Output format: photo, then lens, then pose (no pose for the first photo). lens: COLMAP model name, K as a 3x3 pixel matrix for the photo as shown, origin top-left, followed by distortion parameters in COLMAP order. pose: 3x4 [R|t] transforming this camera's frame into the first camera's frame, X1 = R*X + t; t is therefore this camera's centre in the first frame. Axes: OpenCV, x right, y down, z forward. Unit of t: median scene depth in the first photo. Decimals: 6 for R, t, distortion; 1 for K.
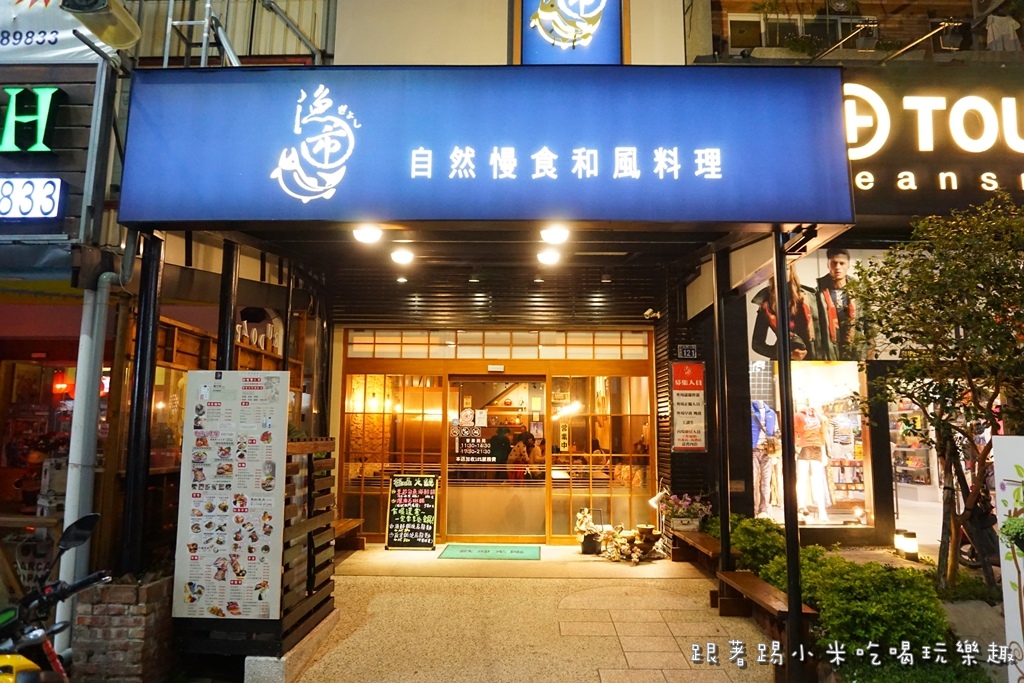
lens RADIAL K [[682.8, 0, 512.0], [0, 682.8, 341.5], [0, 0, 1]] dist [-0.050396, -0.000259]
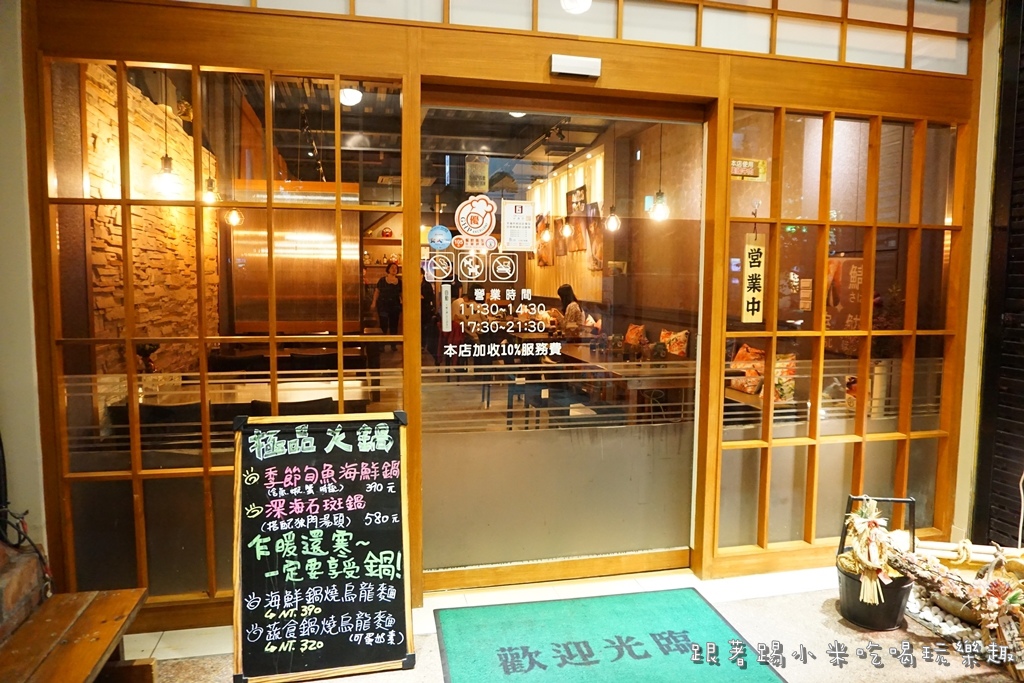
lens RADIAL K [[682.8, 0, 512.0], [0, 682.8, 341.5], [0, 0, 1]] dist [-0.050396, -0.000259]
pose [[0.972362, -0.020472, 0.232579, -0.132583], [-0.033185, 0.973917, 0.224464, 0.098491], [-0.231108, -0.225979, 0.946321, 0.719330]]
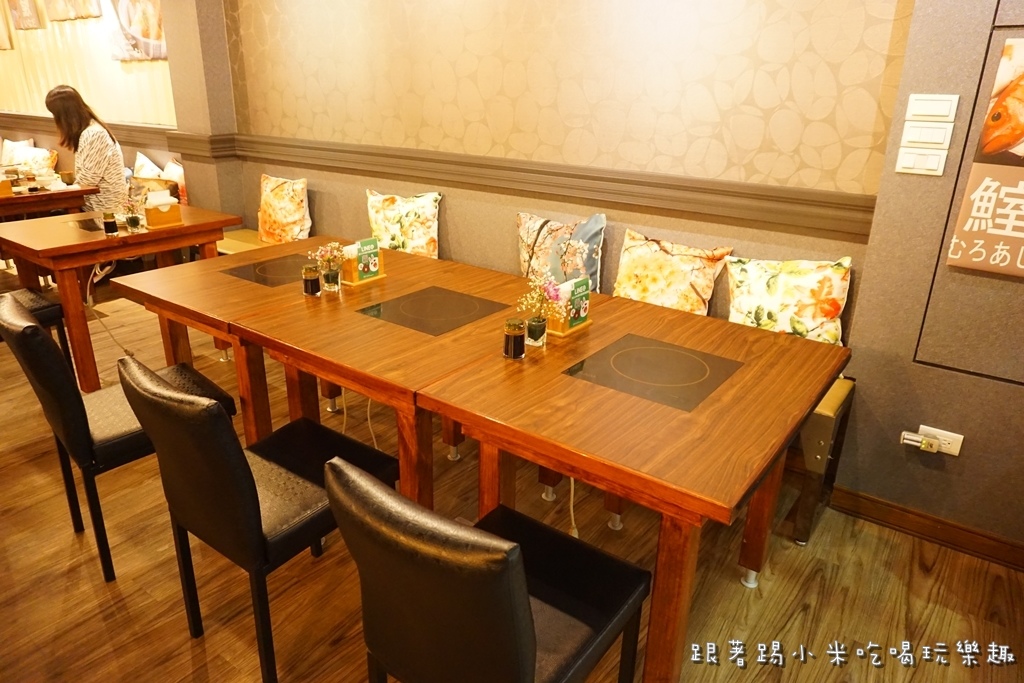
lens RADIAL K [[682.8, 0, 512.0], [0, 682.8, 341.5], [0, 0, 1]] dist [-0.050396, -0.000259]
pose [[0.583879, -0.280470, 0.761854, -0.080940], [-0.131552, 0.893340, 0.429696, 0.133928], [-0.801111, -0.351114, 0.484706, 0.974602]]
